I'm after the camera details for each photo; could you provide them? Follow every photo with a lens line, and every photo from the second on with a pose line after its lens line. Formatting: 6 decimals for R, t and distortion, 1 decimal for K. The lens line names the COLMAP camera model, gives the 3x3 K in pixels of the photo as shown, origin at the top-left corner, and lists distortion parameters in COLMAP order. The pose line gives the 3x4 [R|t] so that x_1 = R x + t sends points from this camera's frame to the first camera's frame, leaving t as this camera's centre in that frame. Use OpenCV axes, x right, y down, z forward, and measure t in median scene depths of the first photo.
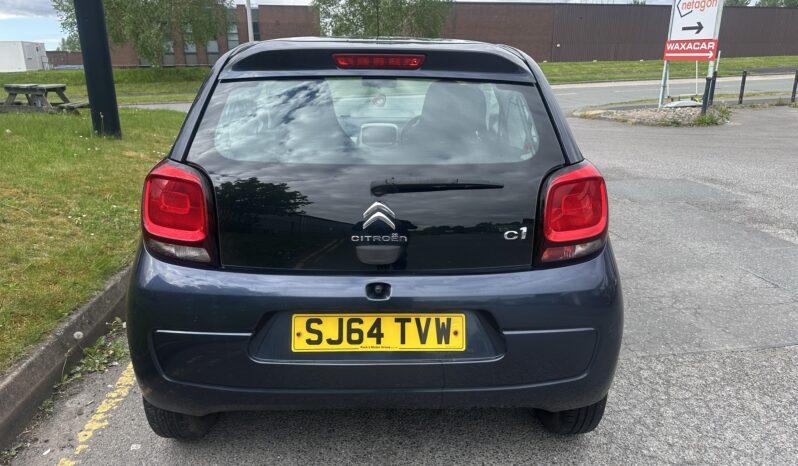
lens RADIAL K [[531.9, 0, 425.7], [0, 531.9, 235.4], [0, 0, 1]] dist [0.043091, -0.003821]
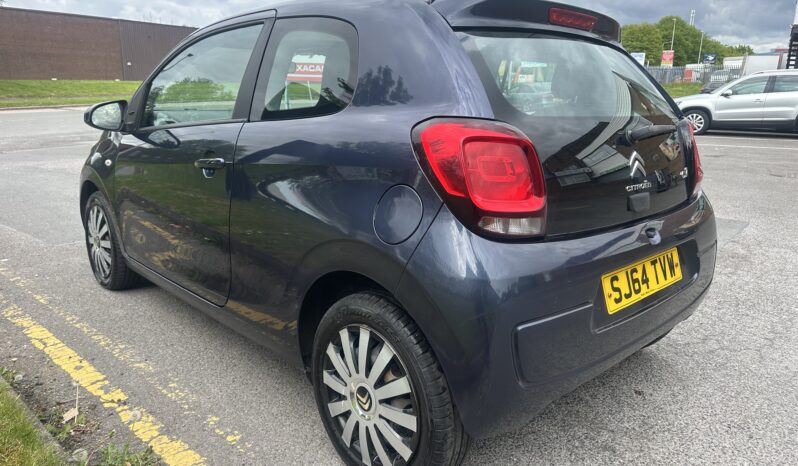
lens RADIAL K [[531.9, 0, 425.7], [0, 531.9, 235.4], [0, 0, 1]] dist [0.043091, -0.003821]
pose [[0.759489, -0.159022, 0.630784, -1.063545], [0.182456, 0.982813, 0.028085, -0.006694], [-0.624409, 0.093760, 0.775450, 0.452756]]
